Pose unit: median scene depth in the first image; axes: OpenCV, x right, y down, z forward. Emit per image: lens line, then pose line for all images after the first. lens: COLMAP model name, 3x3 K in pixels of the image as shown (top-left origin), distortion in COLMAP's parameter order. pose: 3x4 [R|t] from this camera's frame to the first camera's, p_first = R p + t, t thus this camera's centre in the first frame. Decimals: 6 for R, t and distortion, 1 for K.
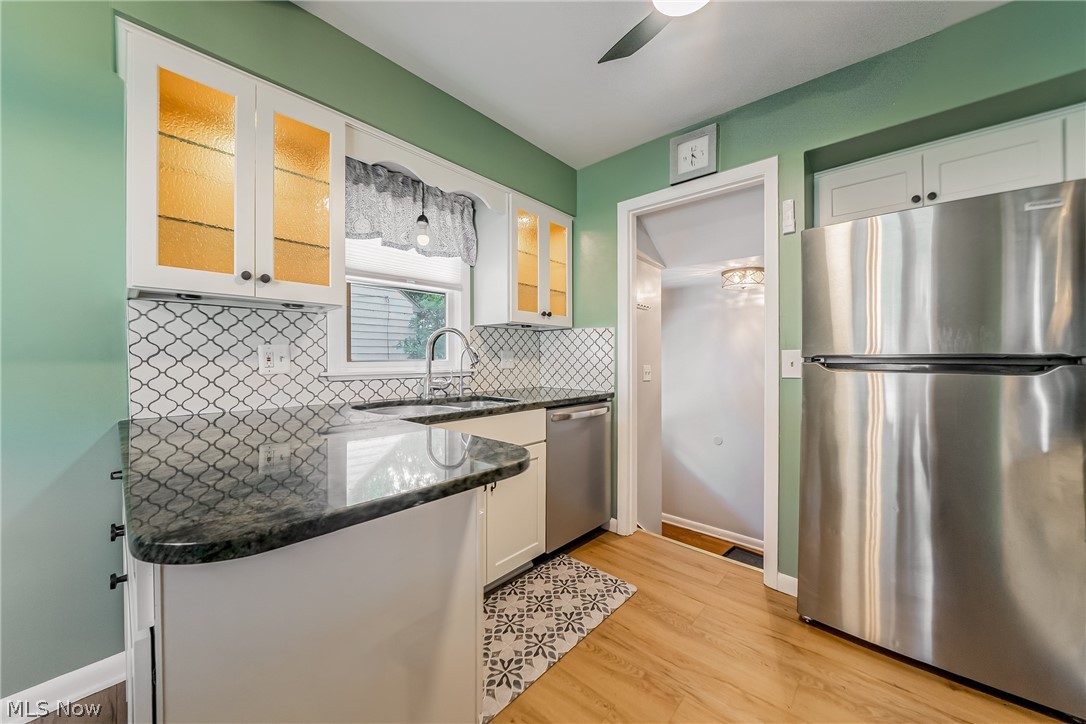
lens RADIAL K [[390.6, 0, 546.9], [0, 390.6, 360.0], [0, 0, 1]] dist [-0.015842, -0.000033]
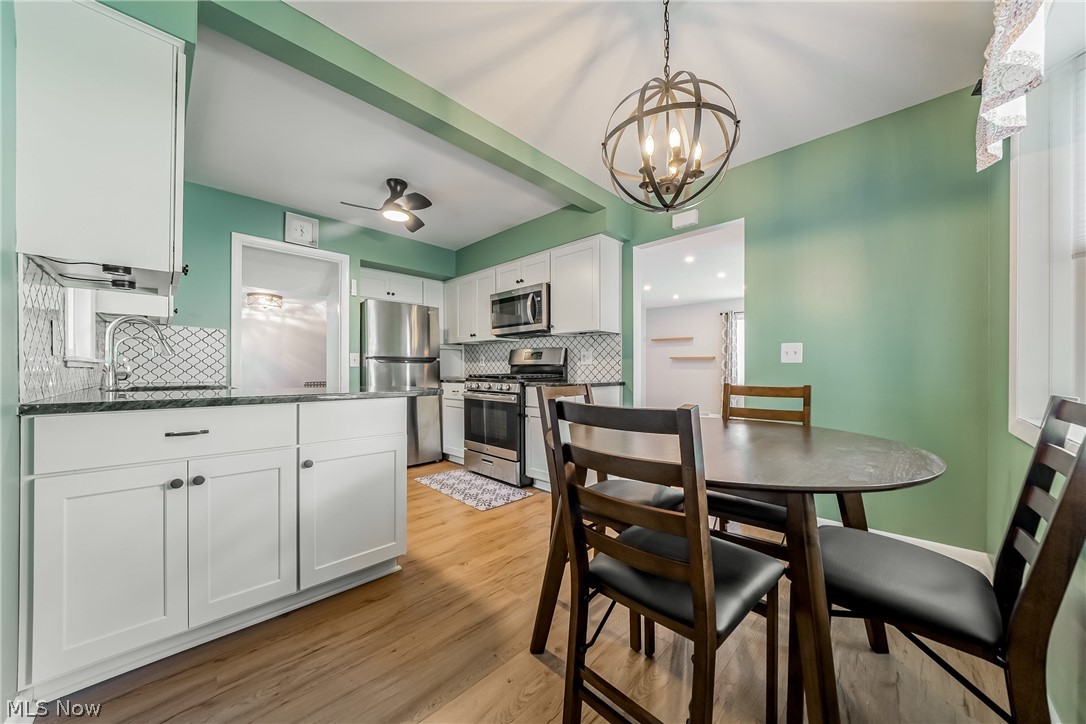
lens RADIAL K [[377.9, 0, 542.1], [0, 377.9, 371.1], [0, 0, 1]] dist [-0.019014, 0.000021]
pose [[0.050459, -0.003715, 0.998719, -1.166834], [0.001719, 0.999992, 0.003633, 0.056002], [-0.998725, 0.001534, 0.050465, -0.078999]]
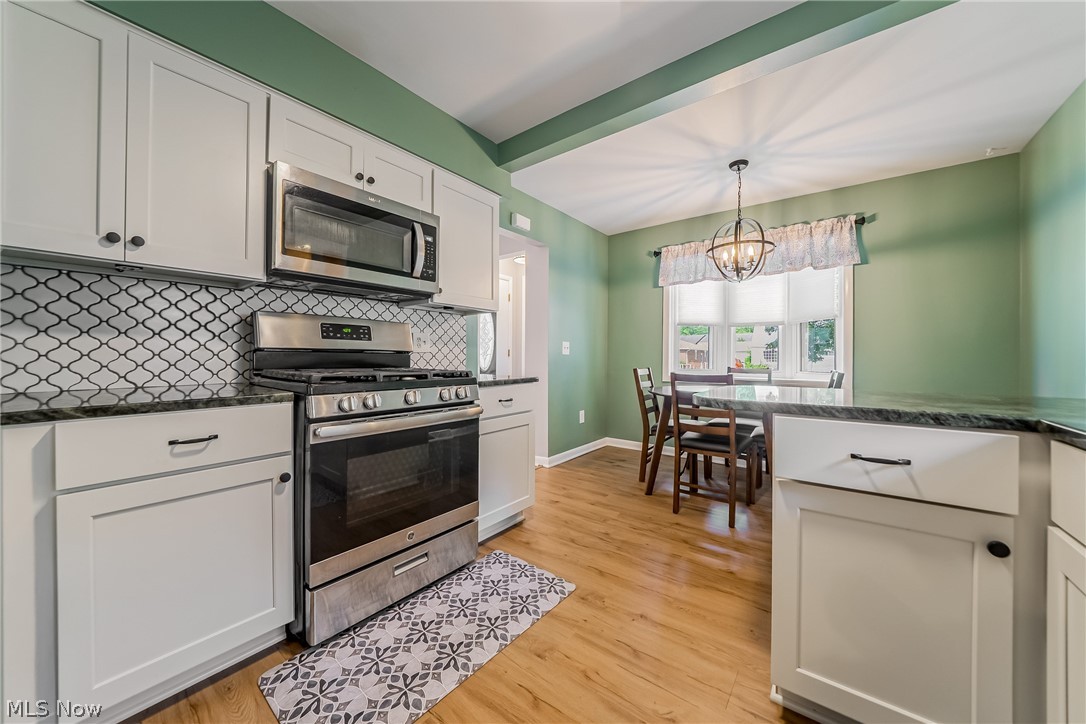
lens RADIAL K [[383.0, 0, 547.6], [0, 383.0, 360.0], [0, 0, 1]] dist [-0.014763, 0.000154]
pose [[-0.997746, -0.004550, -0.066953, 0.249110], [-0.005299, 0.999925, 0.011013, 0.042184], [0.066898, 0.011343, -0.997695, 1.014617]]
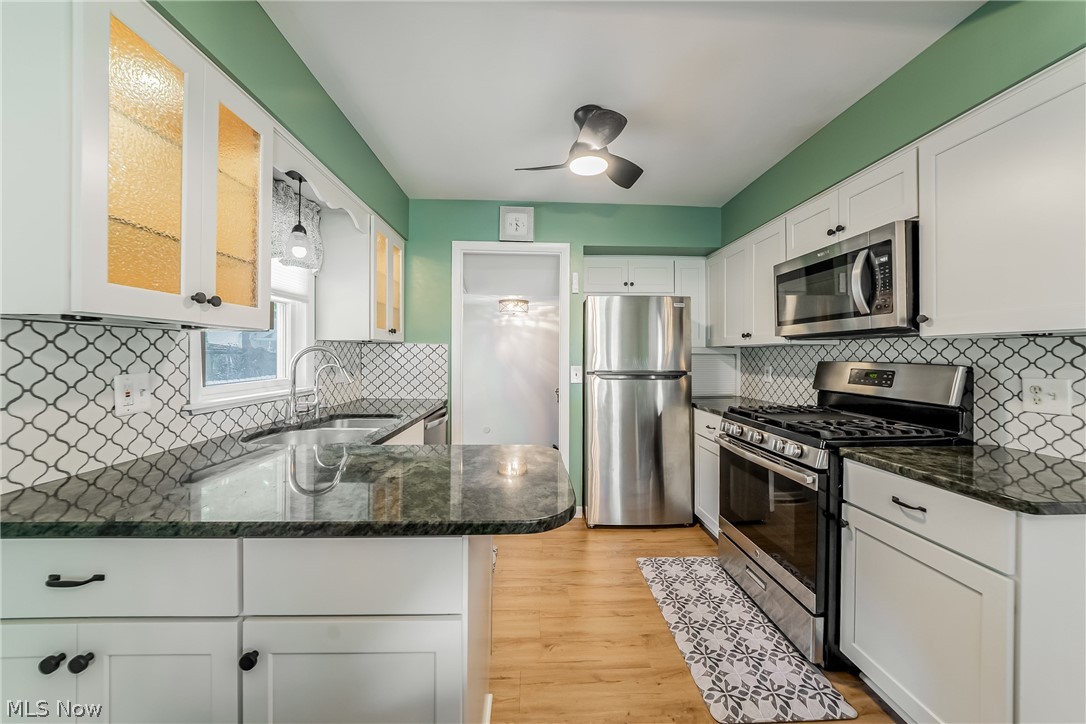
lens RADIAL K [[384.3, 0, 546.4], [0, 384.3, 355.7], [0, 0, 1]] dist [-0.015417, 0.000221]
pose [[0.718579, 0.001504, 0.695444, -0.512980], [-0.003351, 0.999994, 0.001301, -0.063236], [-0.695437, -0.003265, 0.718580, -0.056913]]
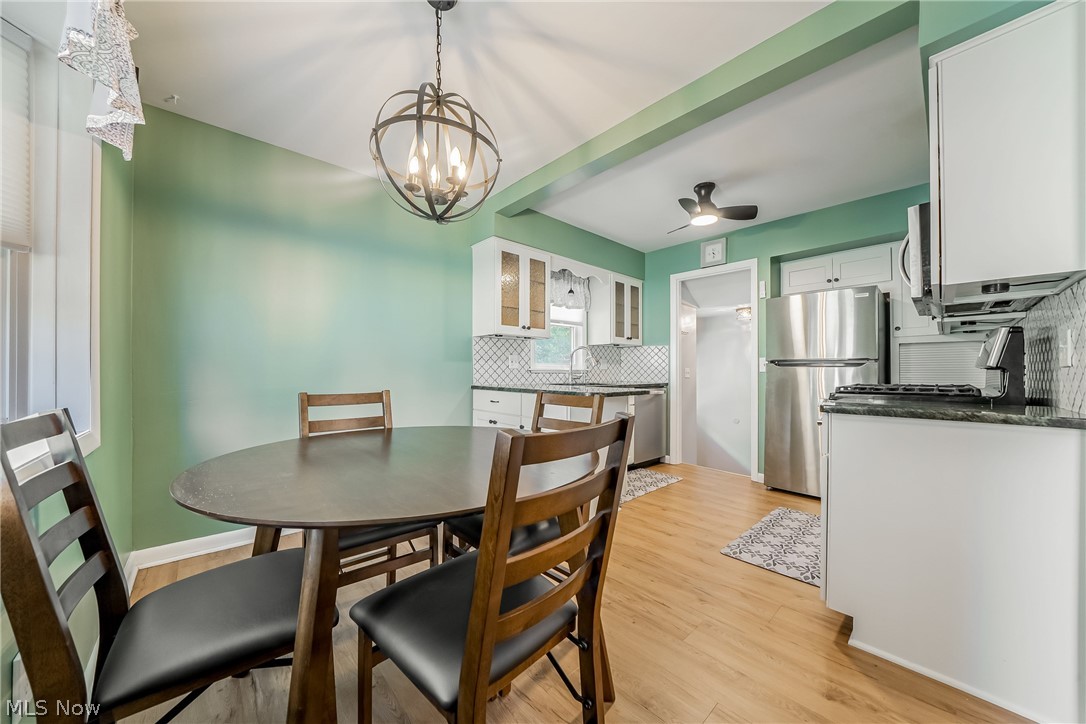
lens RADIAL K [[382.6, 0, 547.6], [0, 382.6, 369.6], [0, 0, 1]] dist [-0.000990, 0.000014]
pose [[0.995883, 0.002143, -0.090627, -0.253954], [-0.002874, 0.999964, -0.007943, 0.047134], [0.090606, 0.008171, 0.995853, -0.915047]]
